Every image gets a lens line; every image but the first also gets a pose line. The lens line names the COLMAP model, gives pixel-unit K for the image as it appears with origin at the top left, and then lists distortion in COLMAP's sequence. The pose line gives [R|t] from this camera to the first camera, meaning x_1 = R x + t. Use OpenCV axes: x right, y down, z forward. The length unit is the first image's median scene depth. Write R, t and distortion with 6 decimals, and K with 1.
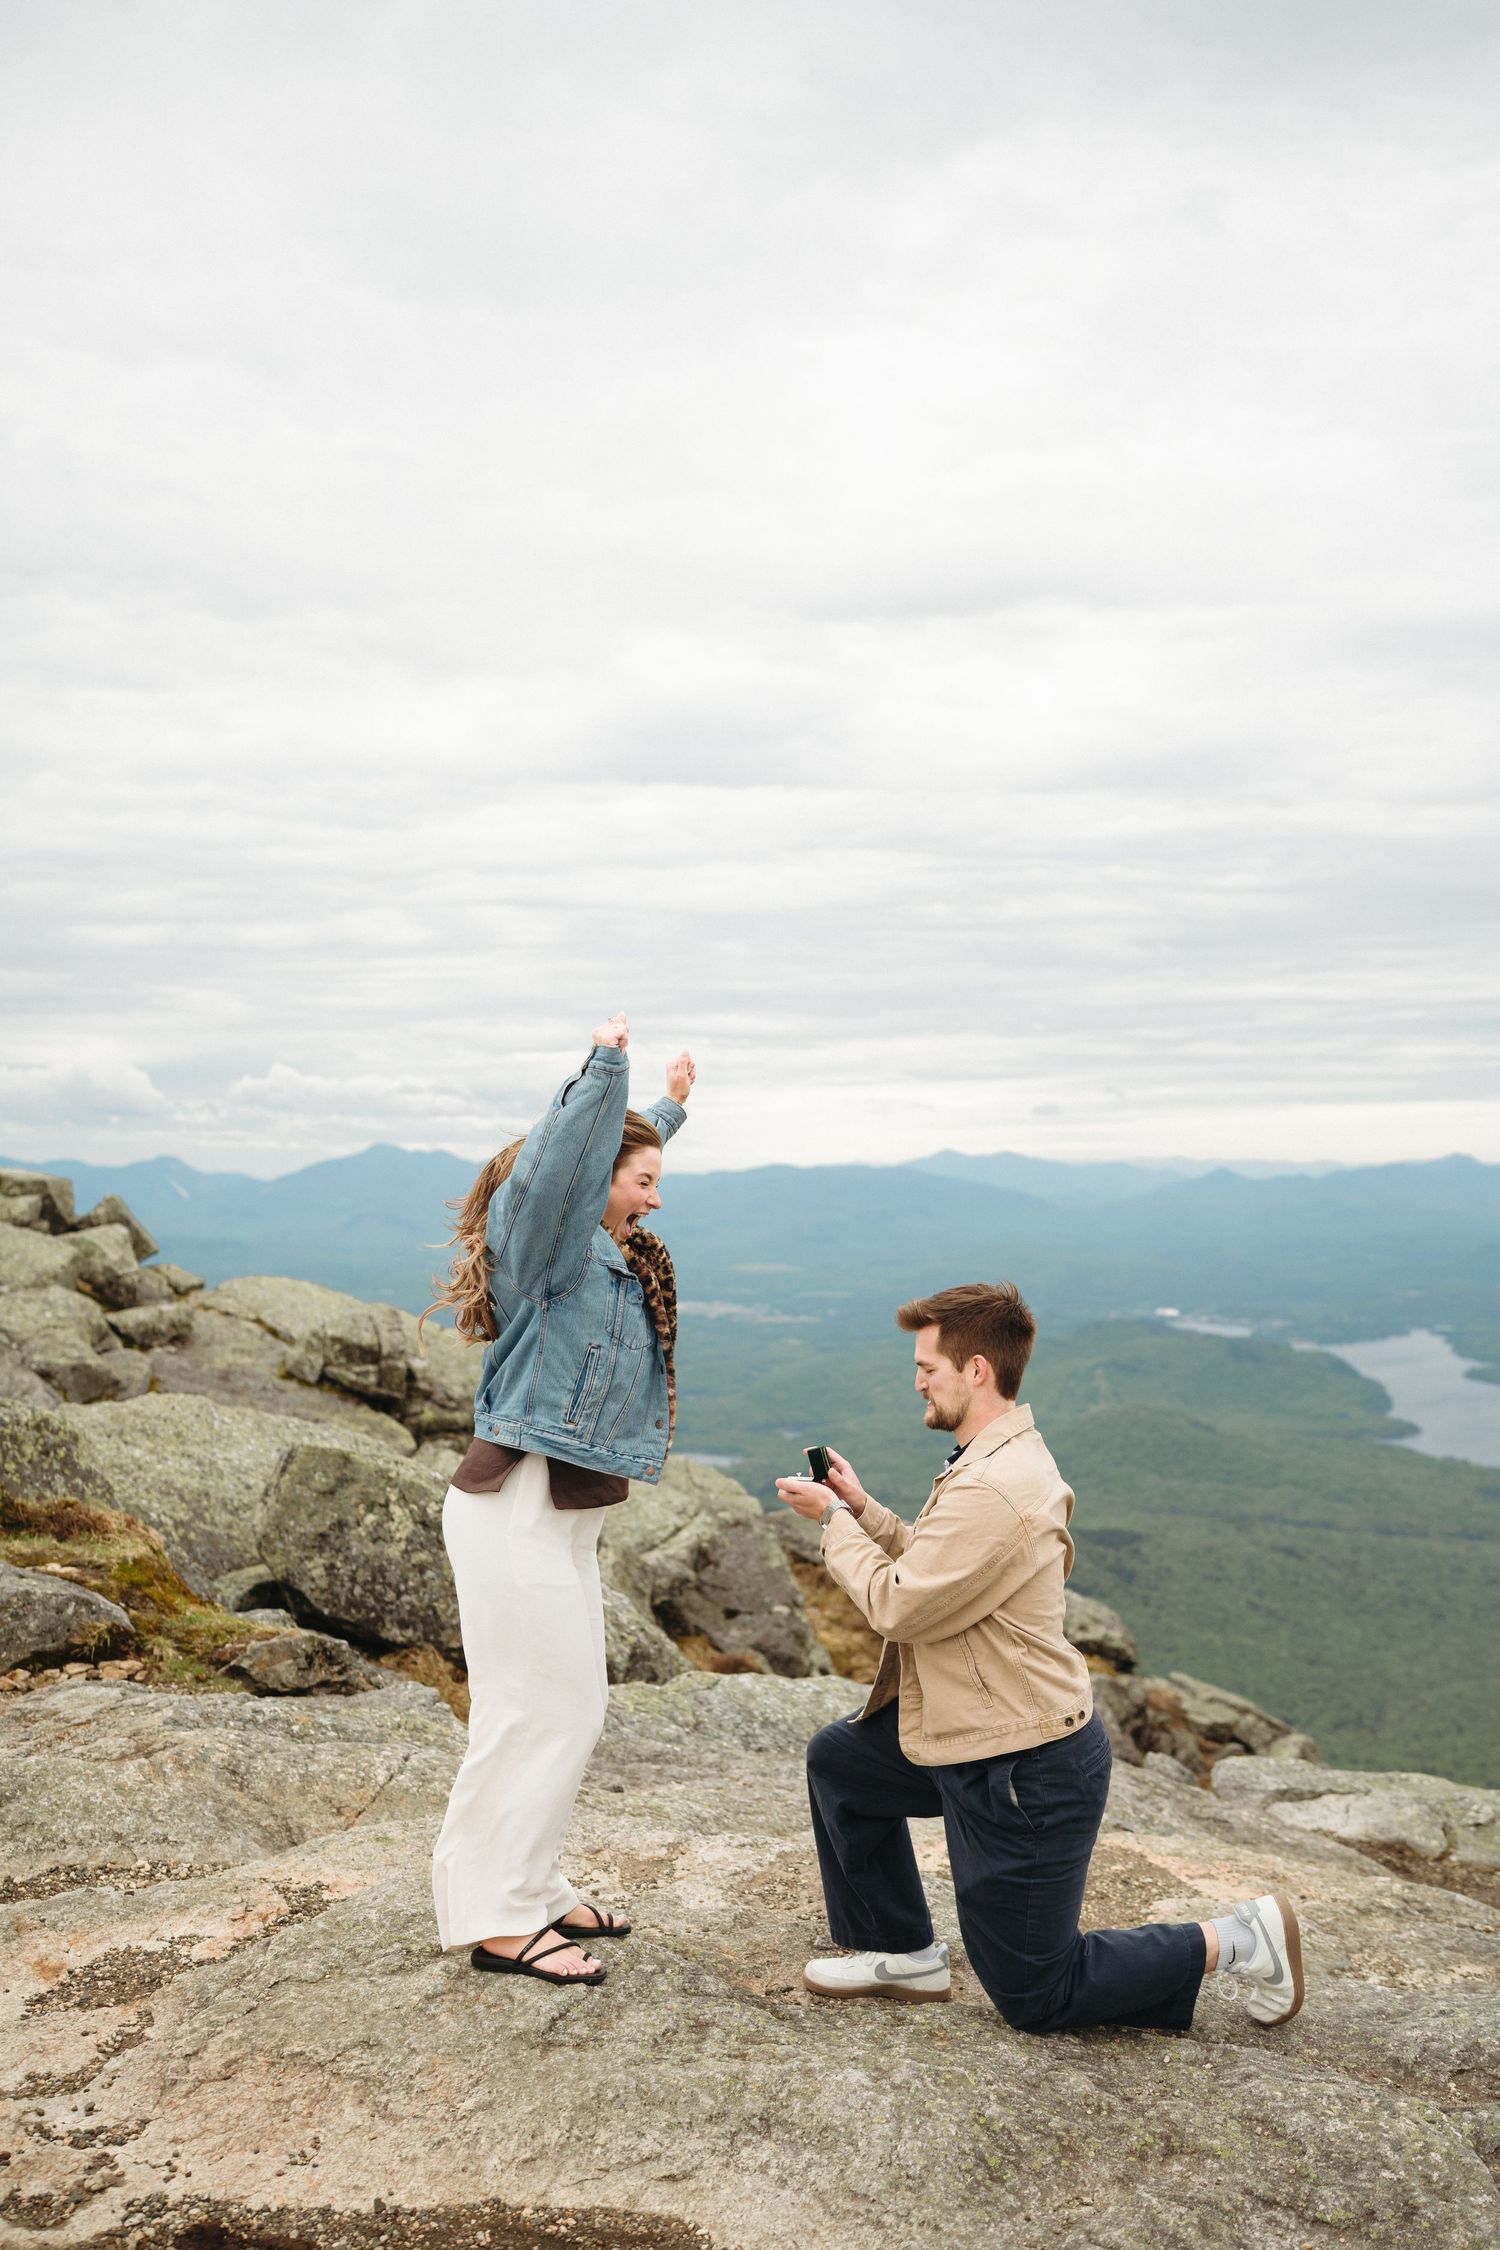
lens RADIAL K [[2091.7, 0, 753.8], [0, 2091.7, 1122.5], [0, 0, 1]] dist [-0.020605, 0.000000]
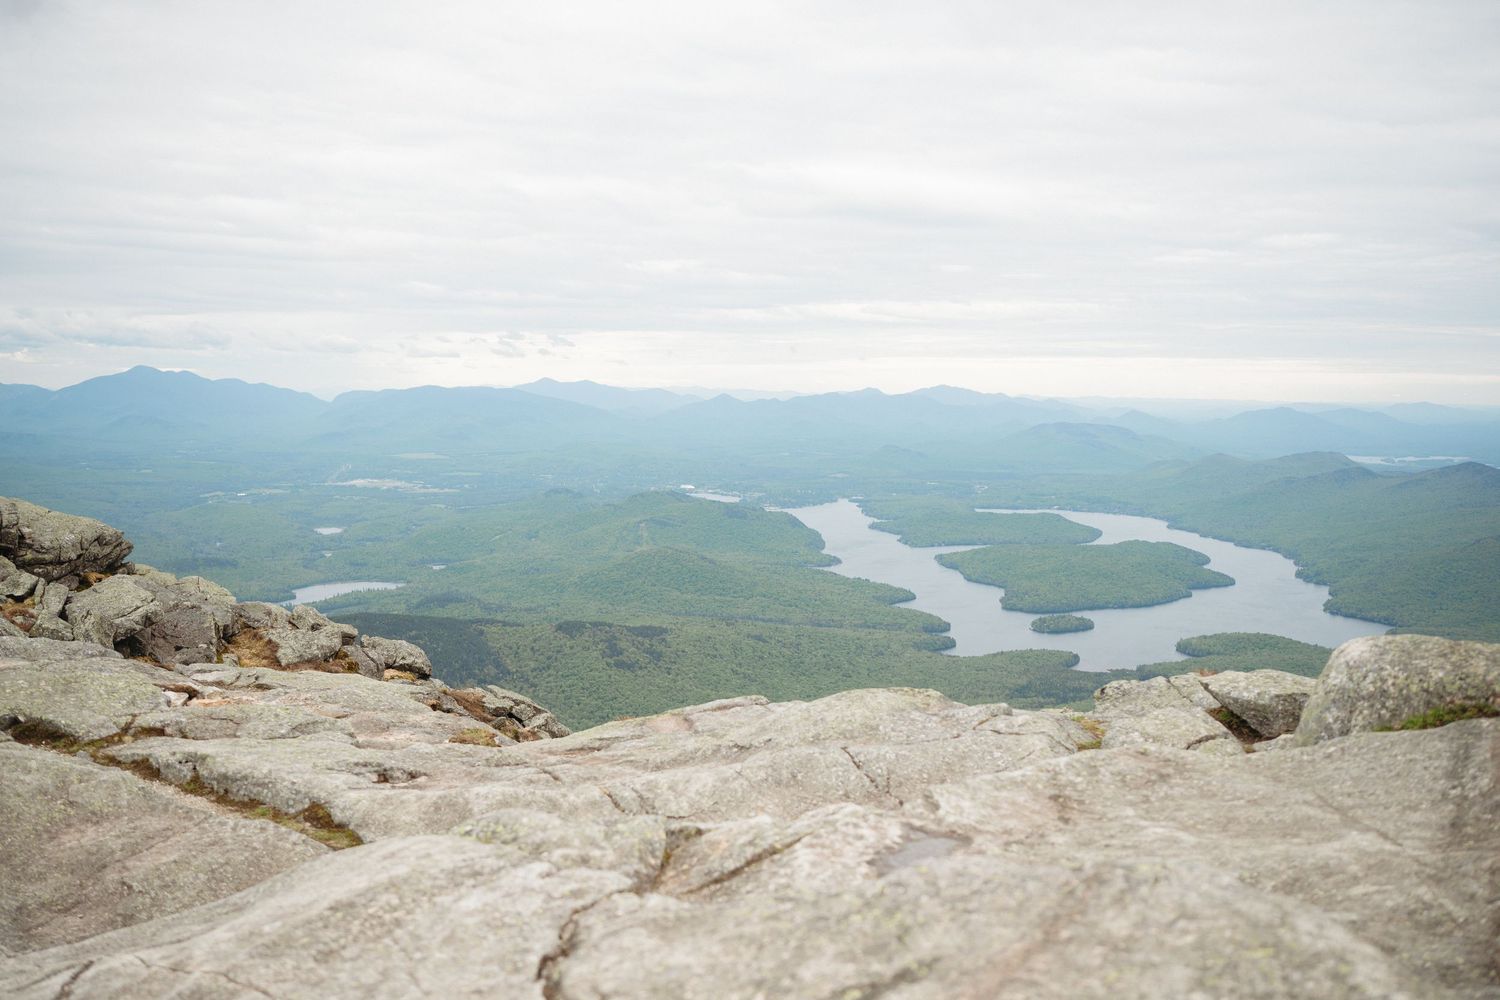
lens RADIAL K [[1394.5, 0, 754.8], [0, 1394.5, 502.5], [0, 0, 1]] dist [-0.020605, 0.000000]
pose [[0.972113, 0.000341, 0.234511, 0.206838], [-0.024312, 0.994757, 0.099333, -0.059215], [-0.233247, -0.102264, 0.967025, -0.435821]]
